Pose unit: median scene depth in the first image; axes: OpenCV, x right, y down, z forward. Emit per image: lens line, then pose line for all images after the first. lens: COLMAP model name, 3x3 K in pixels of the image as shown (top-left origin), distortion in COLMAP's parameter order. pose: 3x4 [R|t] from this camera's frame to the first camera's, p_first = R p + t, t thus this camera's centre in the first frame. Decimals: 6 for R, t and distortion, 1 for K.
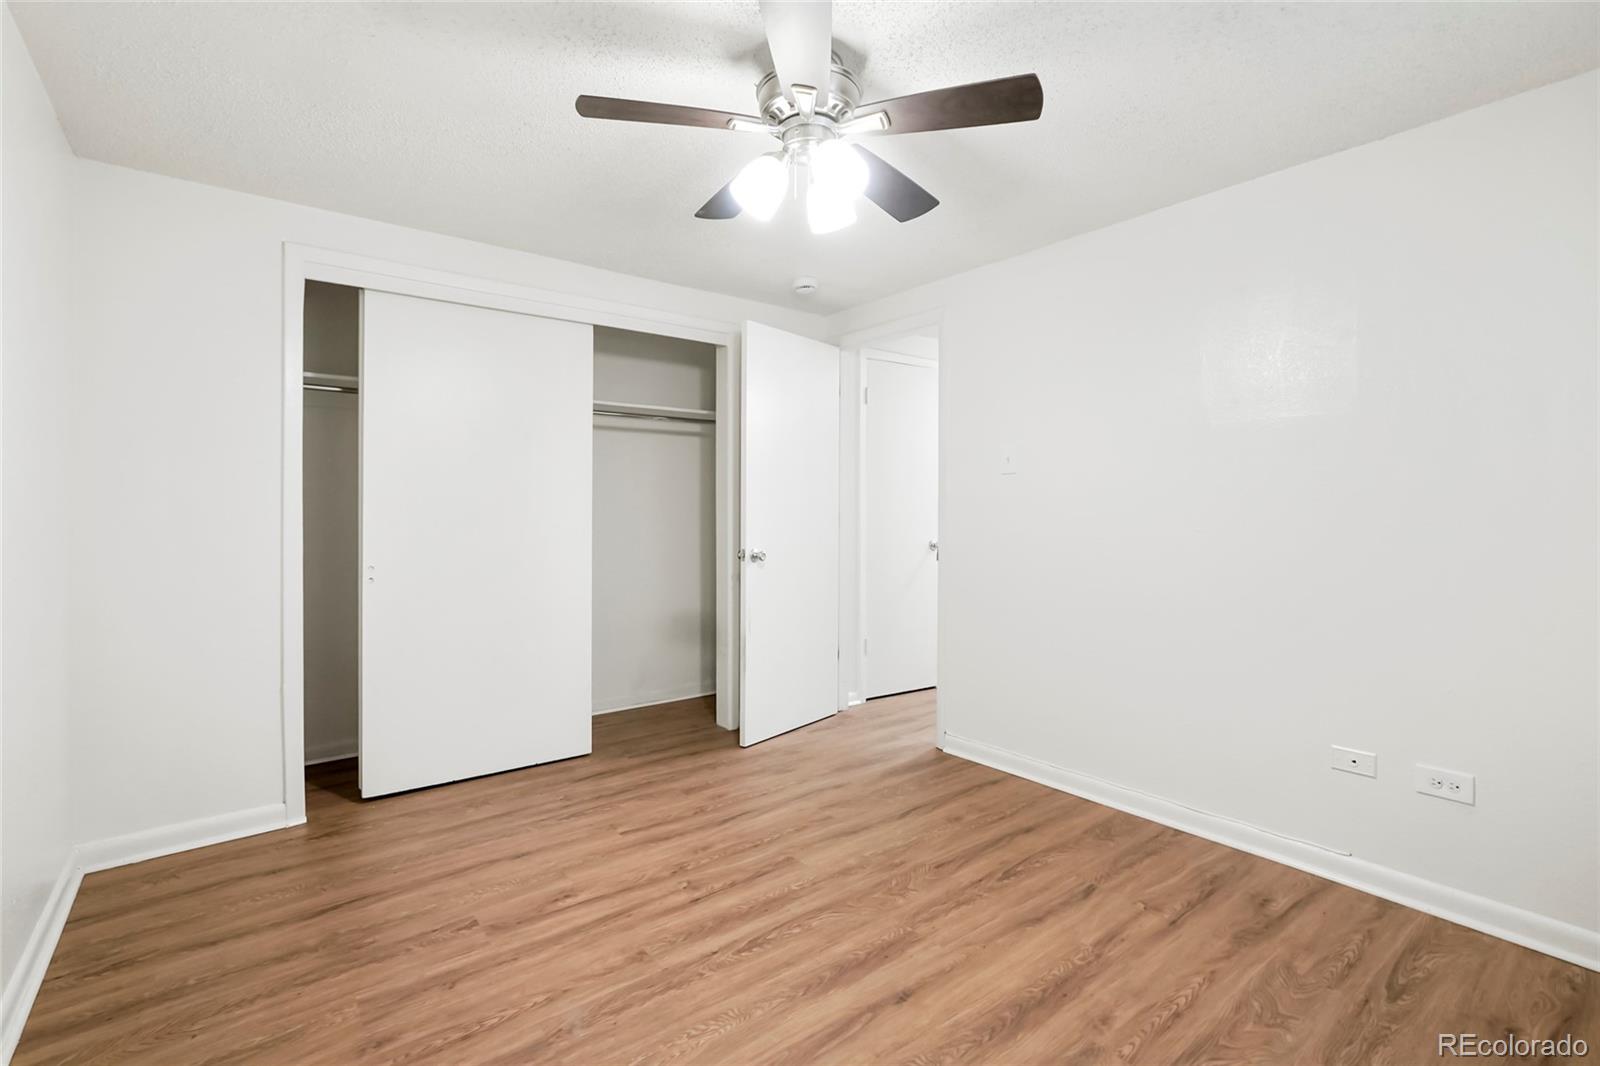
lens RADIAL K [[752.8, 0, 805.5], [0, 752.8, 525.5], [0, 0, 1]] dist [0.003243, 0.000114]
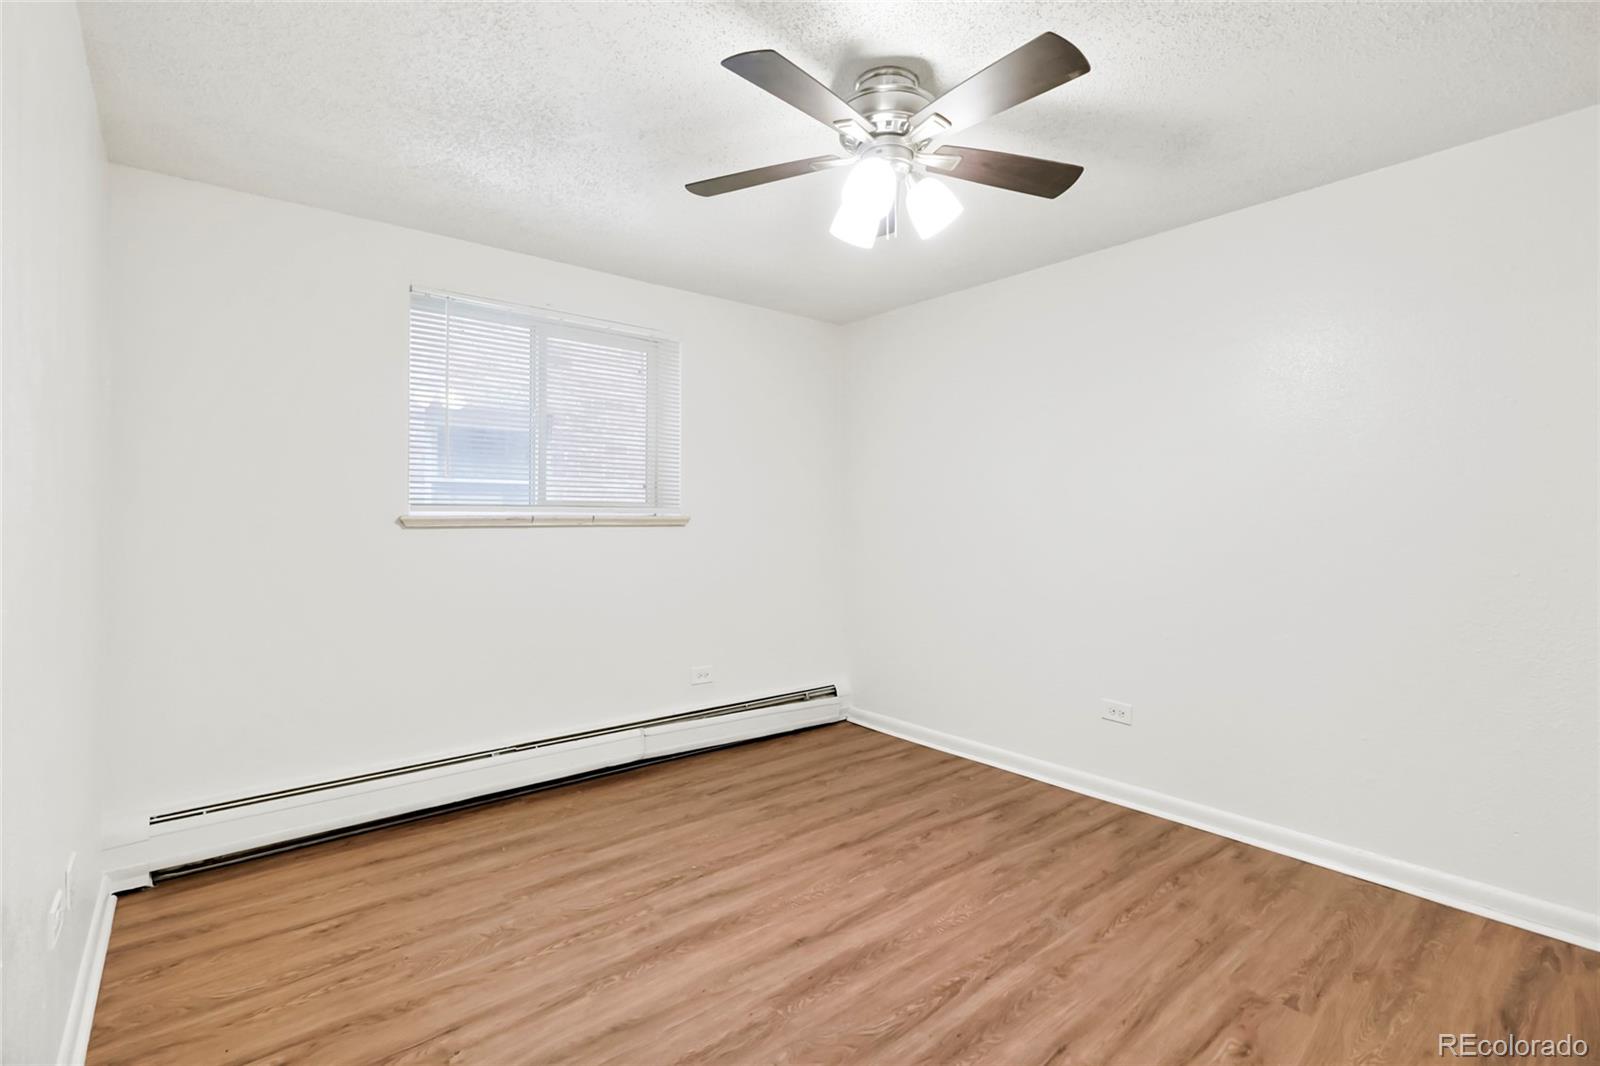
lens RADIAL K [[752.8, 0, 808.7], [0, 752.8, 524.5], [0, 0, 1]] dist [0.003243, 0.000114]
pose [[-0.999148, -0.000301, -0.041258, 0.153053], [-0.001297, 0.999708, 0.024116, -0.037634], [0.041239, 0.024149, -0.998857, 1.998686]]
